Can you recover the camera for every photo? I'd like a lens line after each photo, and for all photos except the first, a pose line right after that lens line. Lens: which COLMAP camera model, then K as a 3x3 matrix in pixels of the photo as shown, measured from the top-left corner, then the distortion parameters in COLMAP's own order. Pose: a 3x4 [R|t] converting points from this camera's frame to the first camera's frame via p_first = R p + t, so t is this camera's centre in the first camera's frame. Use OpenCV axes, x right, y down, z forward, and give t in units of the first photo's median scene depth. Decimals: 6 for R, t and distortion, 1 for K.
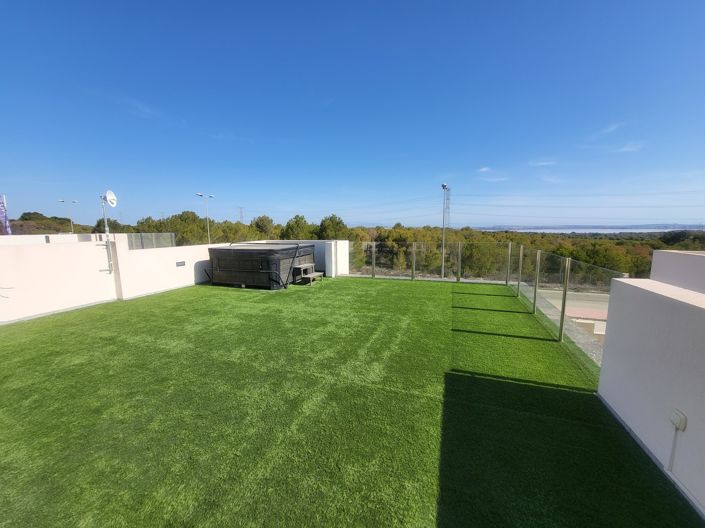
lens RADIAL K [[273.5, 0, 355.6], [0, 273.5, 268.4], [0, 0, 1]] dist [-0.002424, 0.000981]
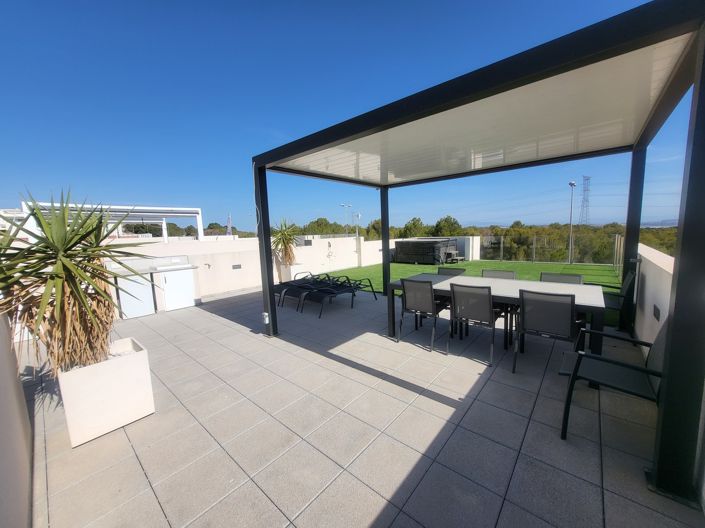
lens RADIAL K [[273.5, 0, 354.4], [0, 273.5, 266.3], [0, 0, 1]] dist [-0.002424, 0.000981]
pose [[0.928824, 0.024610, -0.369704, -0.023885], [-0.029375, 0.999542, -0.007264, 0.018736], [0.369356, 0.017607, 0.929121, -0.126131]]
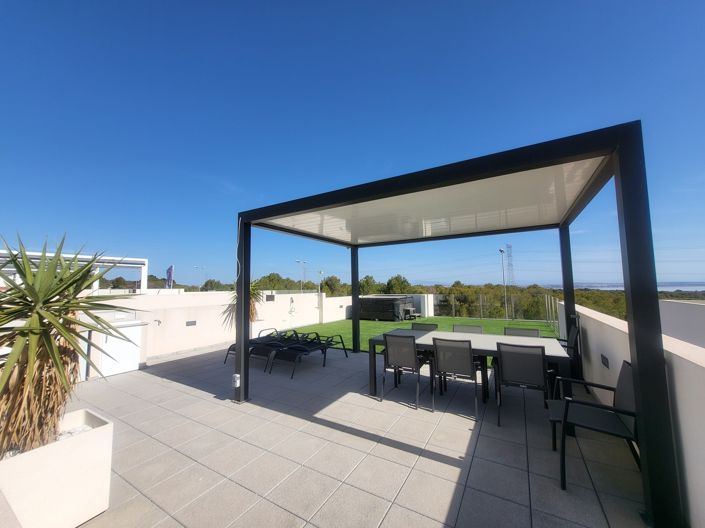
lens RADIAL K [[273.5, 0, 353.8], [0, 273.5, 265.6], [0, 0, 1]] dist [-0.002424, 0.000981]
pose [[0.978991, -0.020243, -0.202895, -0.033675], [-0.025093, 0.975535, -0.218406, 0.019600], [0.202353, 0.218909, 0.954532, -0.131964]]
